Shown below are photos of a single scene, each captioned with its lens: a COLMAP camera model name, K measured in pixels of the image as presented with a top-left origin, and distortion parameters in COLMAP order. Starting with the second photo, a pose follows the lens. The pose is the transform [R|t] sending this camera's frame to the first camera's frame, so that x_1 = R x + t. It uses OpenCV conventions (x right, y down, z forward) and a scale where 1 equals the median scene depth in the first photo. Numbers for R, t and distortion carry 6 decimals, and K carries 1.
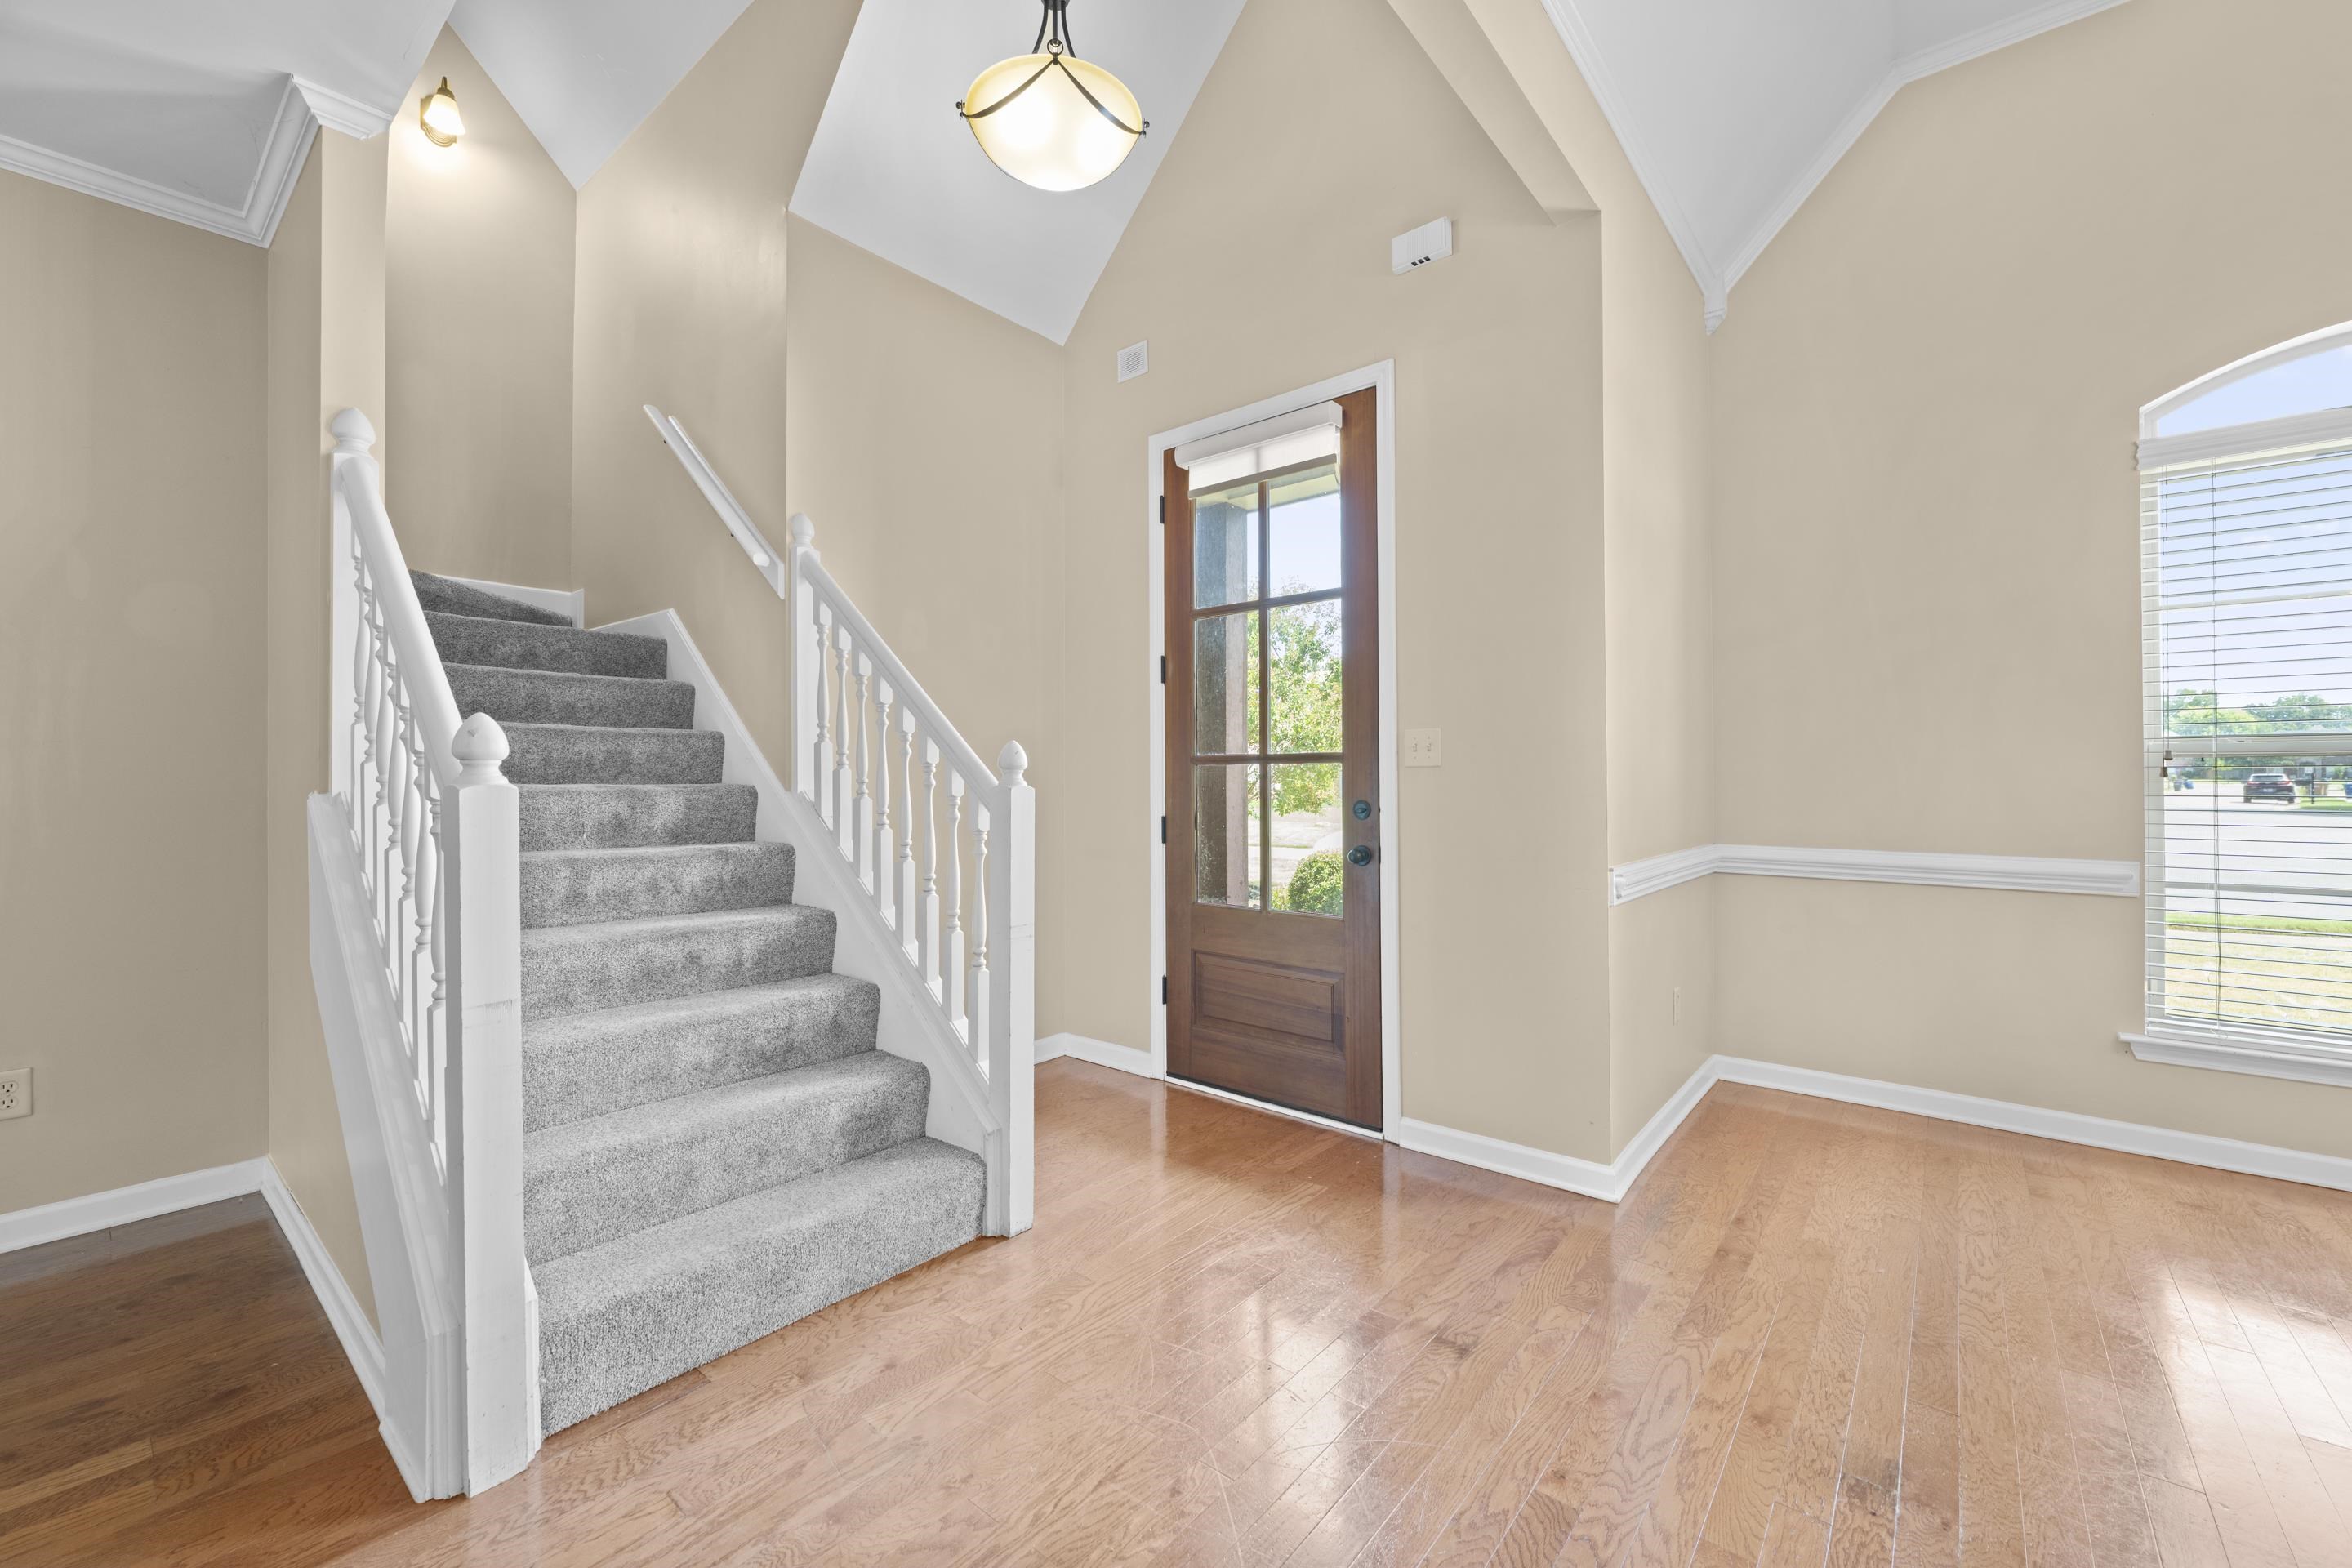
lens RADIAL K [[945.6, 0, 1177.9], [0, 945.6, 770.3], [0, 0, 1]] dist [0.002641, -0.000451]
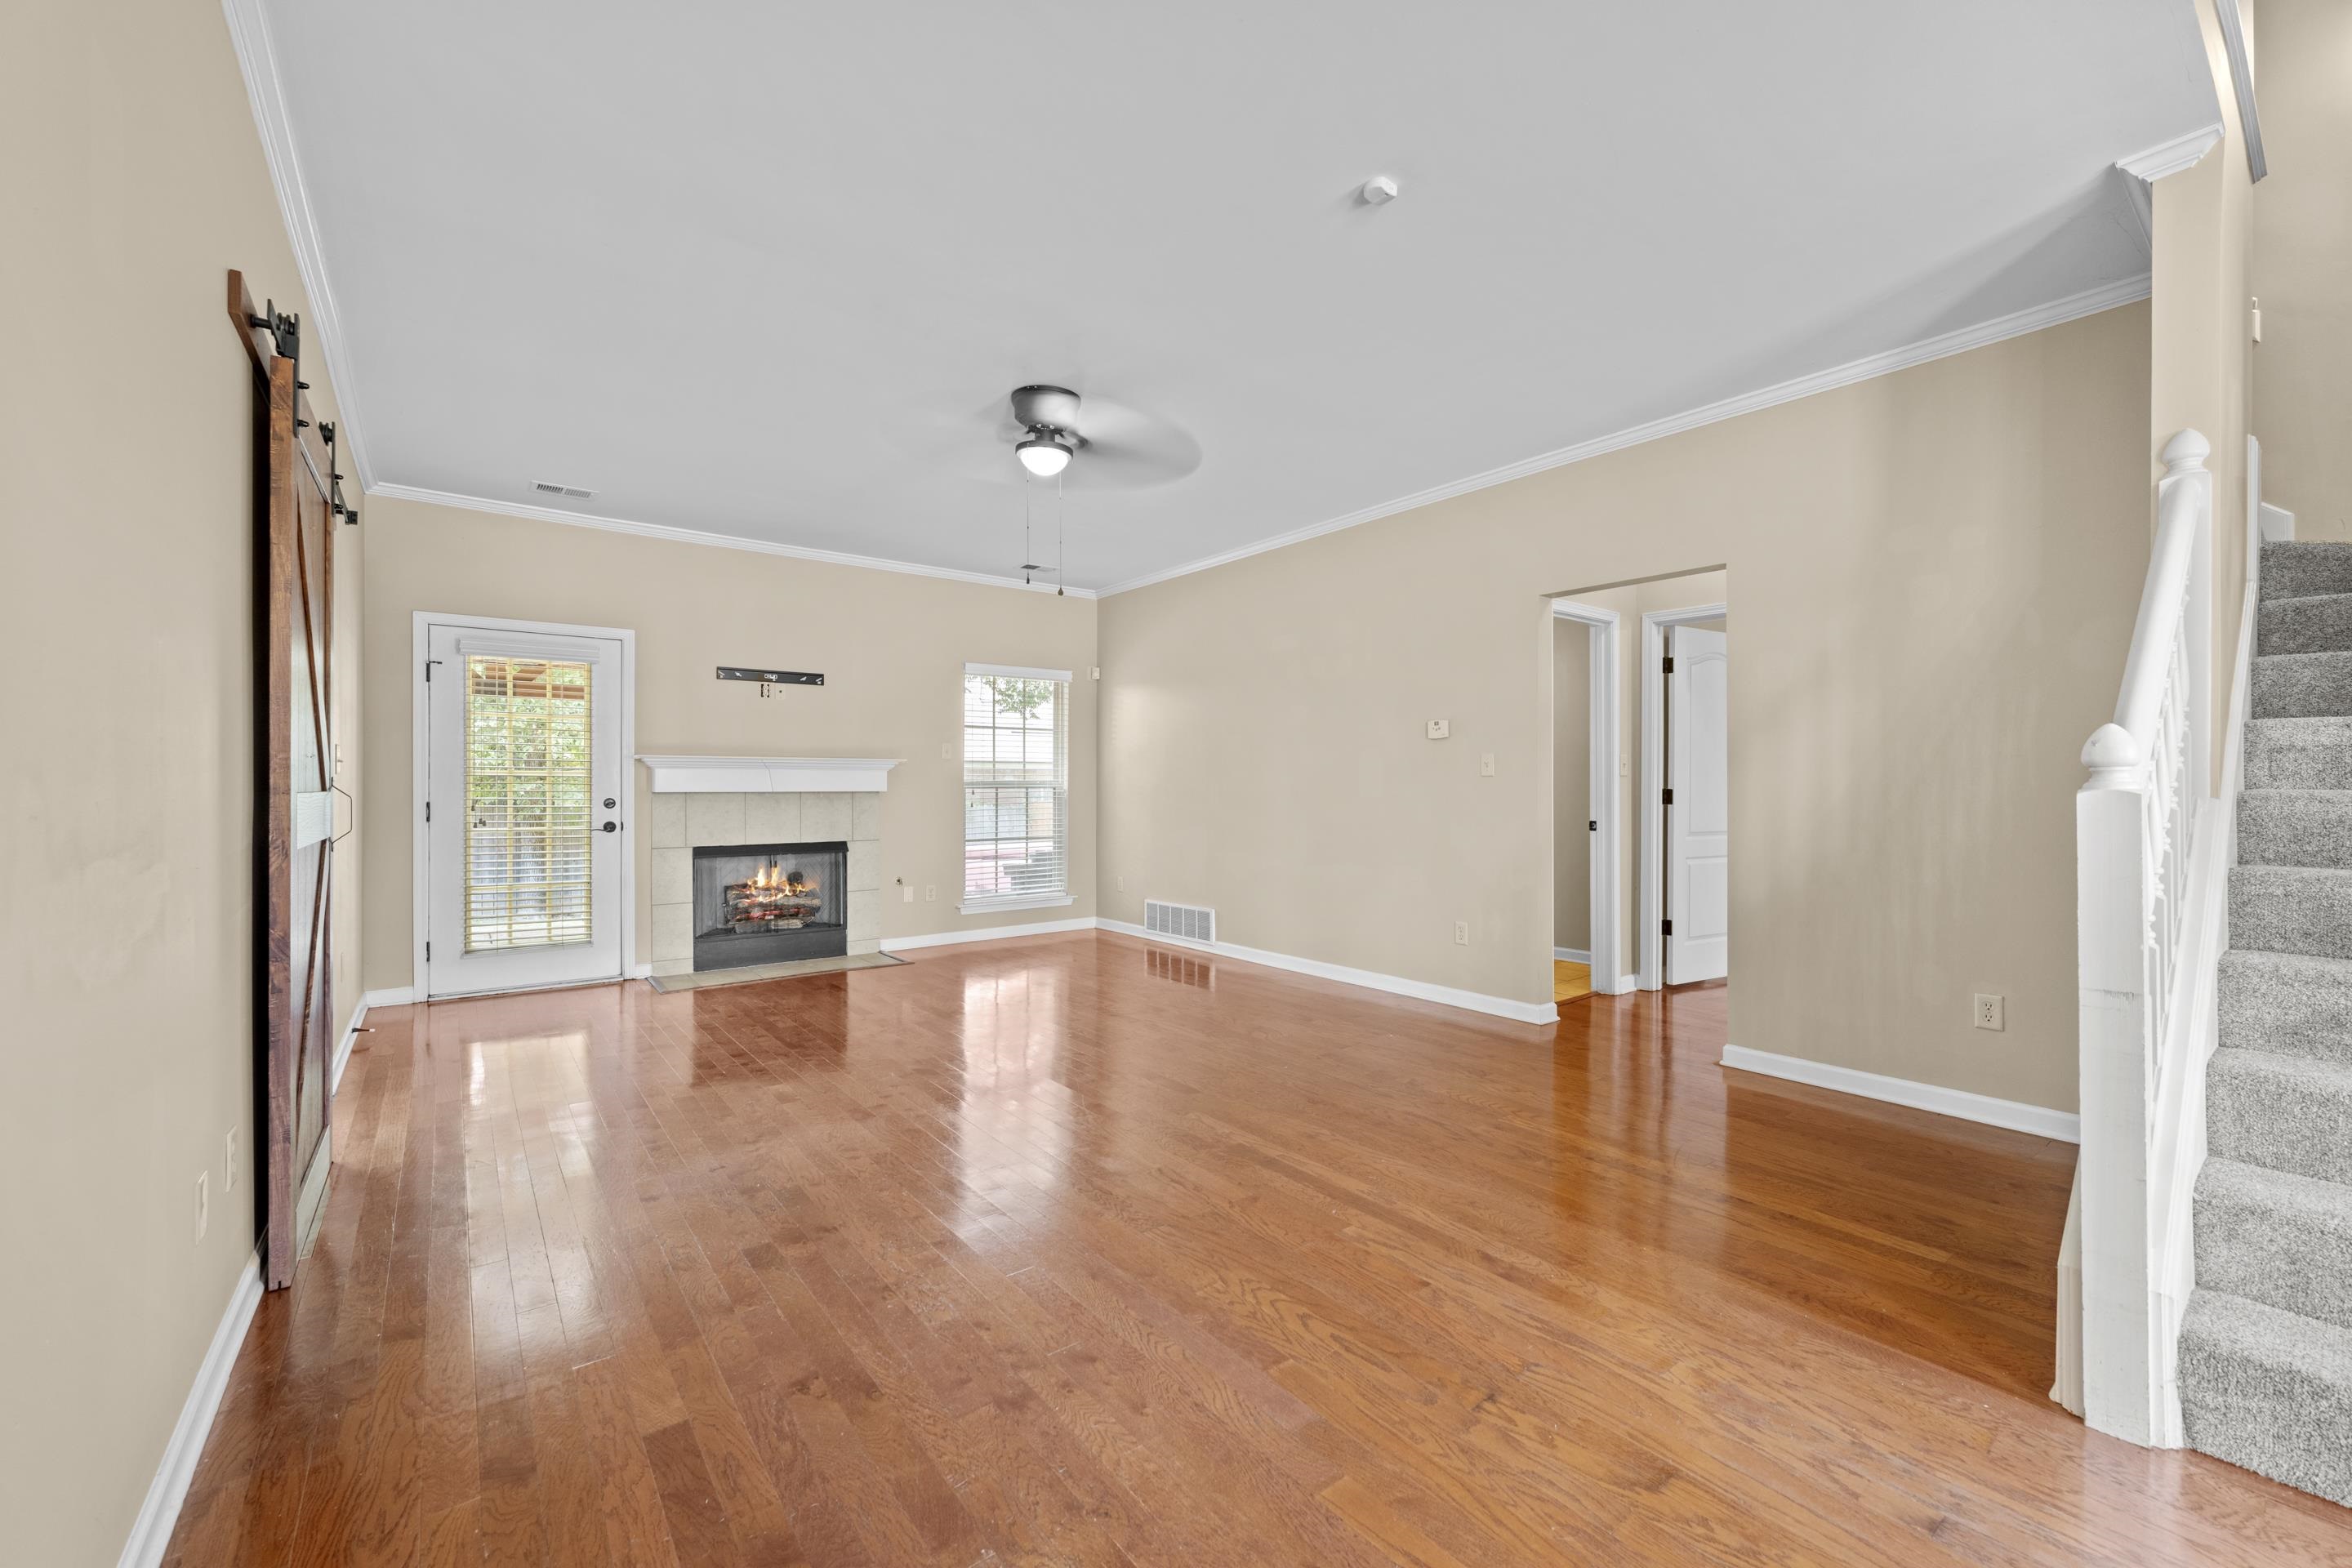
lens RADIAL K [[945.6, 0, 1161.7], [0, 945.6, 785.0], [0, 0, 1]] dist [0.002641, -0.000451]
pose [[-0.212965, 0.003152, -0.977055, 0.531766], [0.004312, 0.999988, 0.002286, 0.002939], [0.977050, -0.003726, -0.212976, 0.160572]]
